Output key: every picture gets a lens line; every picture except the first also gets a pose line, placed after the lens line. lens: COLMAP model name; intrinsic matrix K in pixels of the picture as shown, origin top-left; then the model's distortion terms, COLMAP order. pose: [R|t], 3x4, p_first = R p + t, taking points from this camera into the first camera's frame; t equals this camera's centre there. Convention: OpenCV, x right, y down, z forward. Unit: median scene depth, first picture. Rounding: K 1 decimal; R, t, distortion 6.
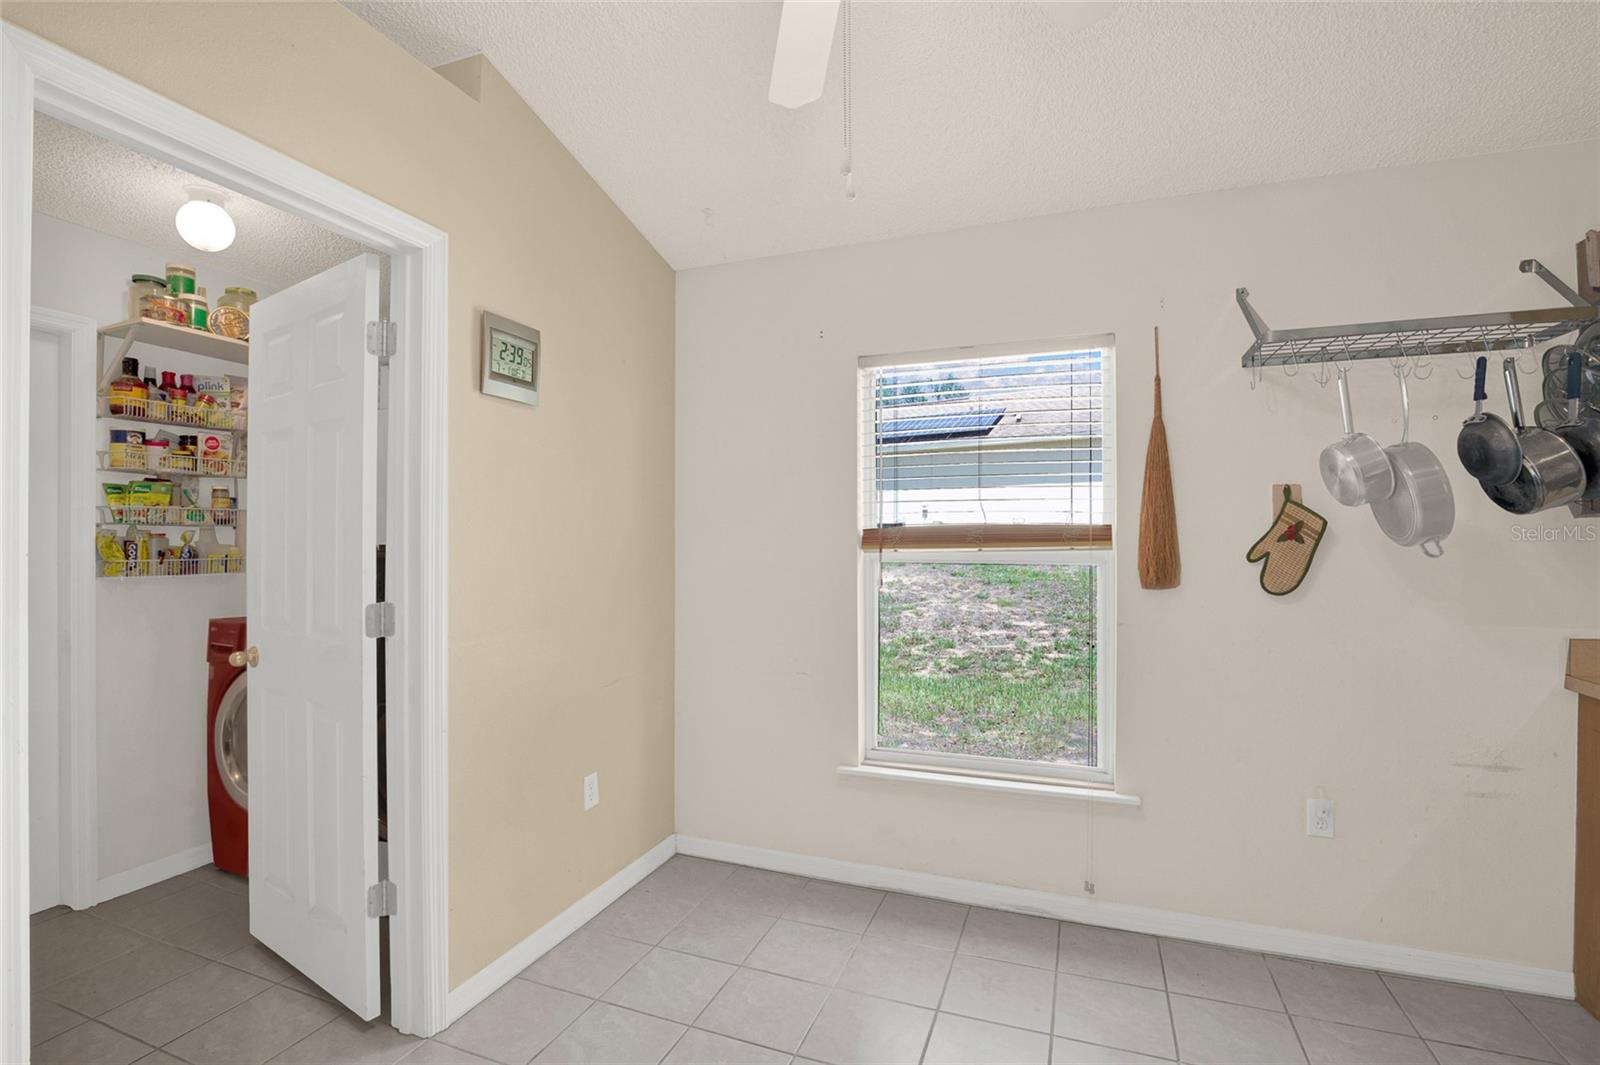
lens RADIAL K [[742.0, 0, 790.4], [0, 742.0, 536.3], [0, 0, 1]] dist [-0.007437, 0.000450]
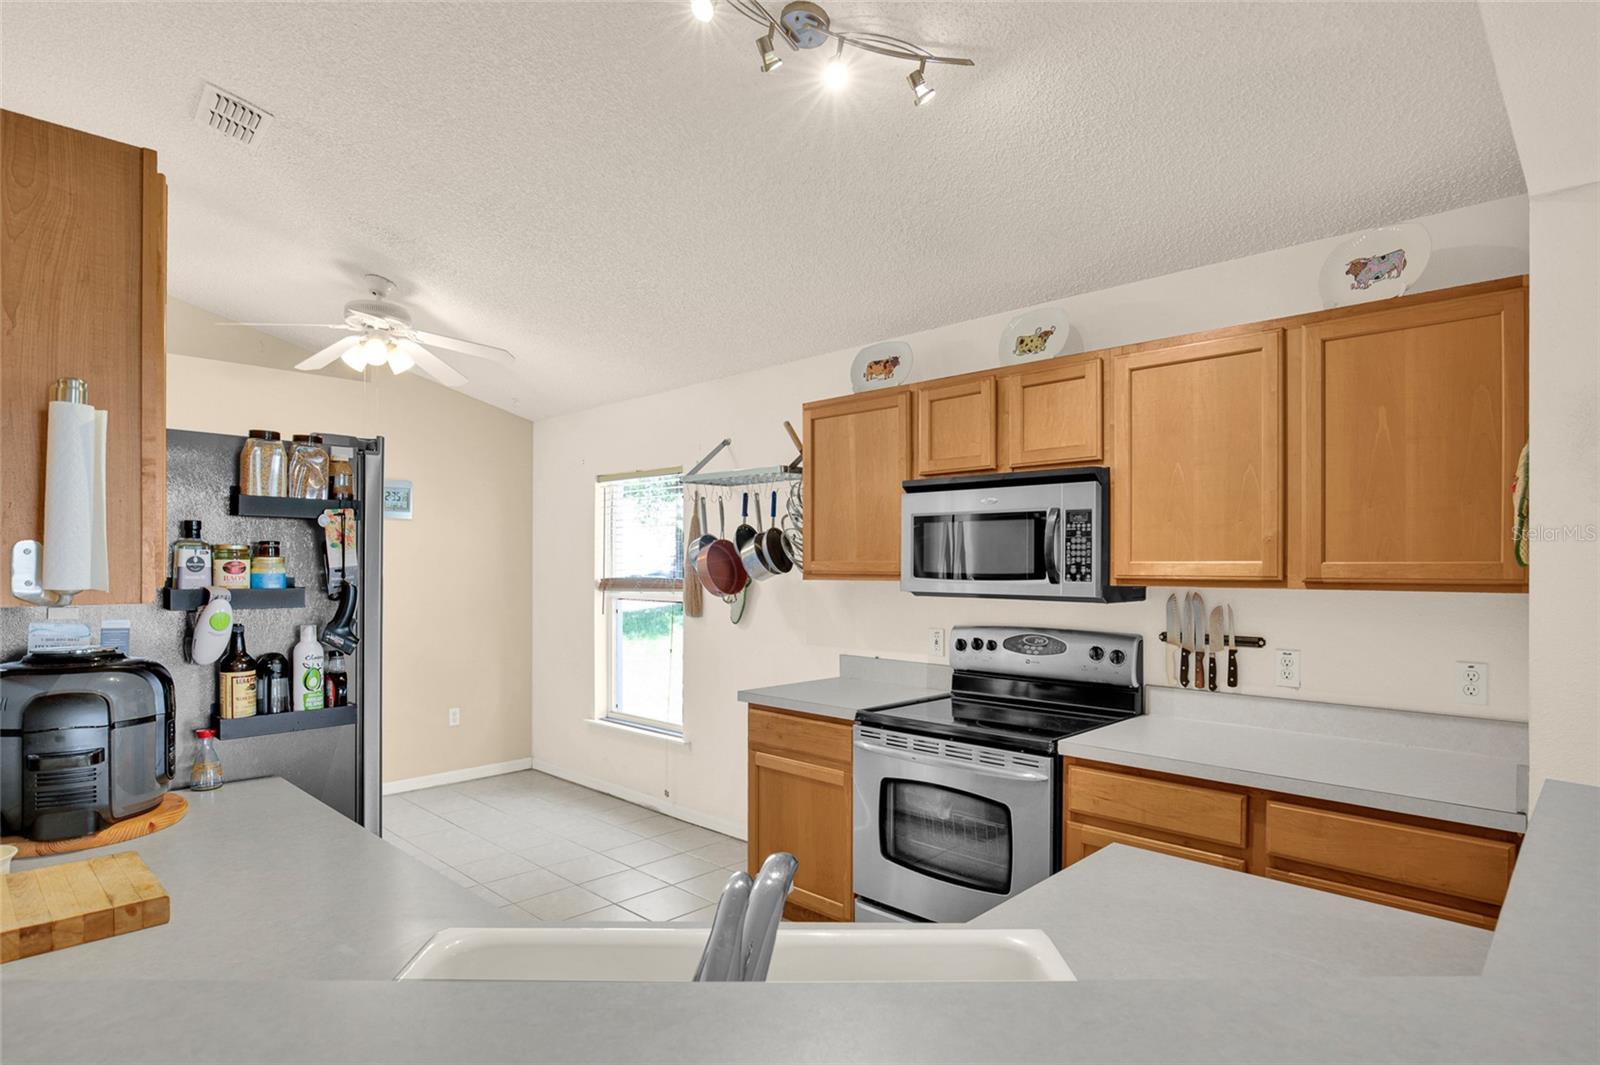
lens RADIAL K [[855.3, 0, 797.6], [0, 855.3, 575.8], [0, 0, 1]] dist [-0.010697, -0.000472]
pose [[0.918405, 0.013969, -0.395394, 1.667790], [-0.011546, 0.999897, 0.008507, -0.049662], [0.395473, -0.003248, 0.918472, -0.779195]]
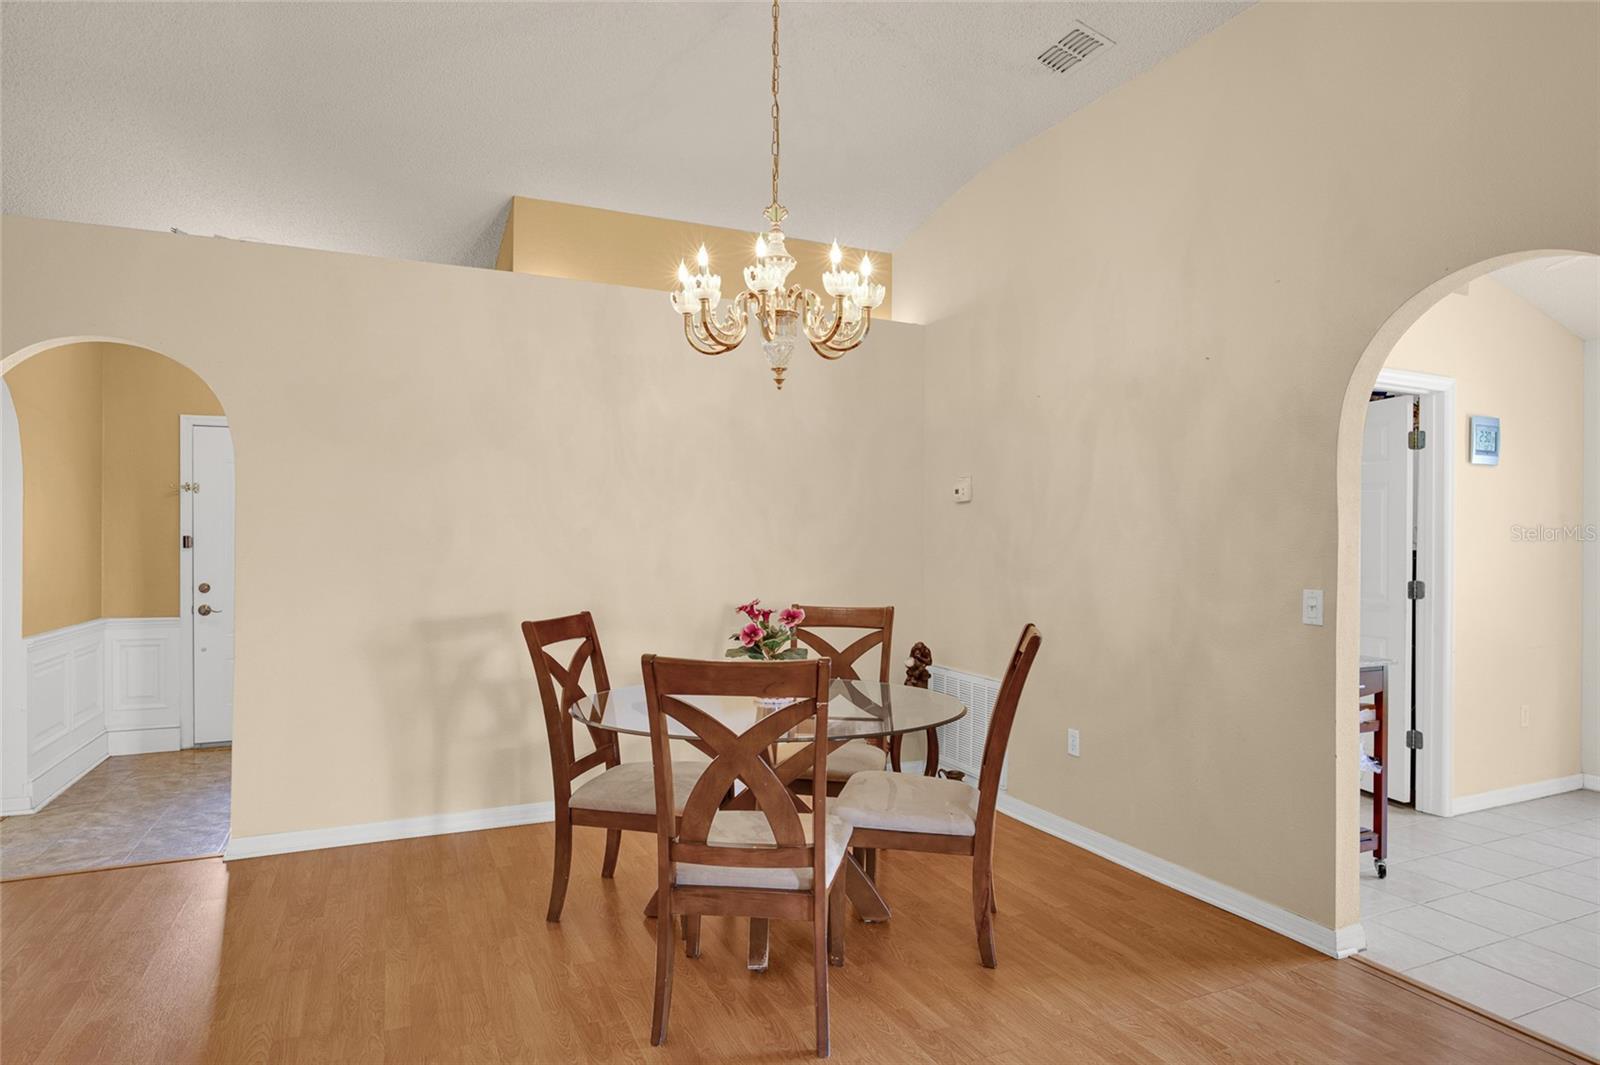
lens RADIAL K [[855.3, 0, 793.5], [0, 855.3, 541.5], [0, 0, 1]] dist [-0.010697, -0.000472]
pose [[0.717996, 0.003411, -0.696039, -0.164858], [-0.004531, 0.999990, 0.000226, -0.003373], [0.696032, 0.002991, 0.718004, -1.482678]]
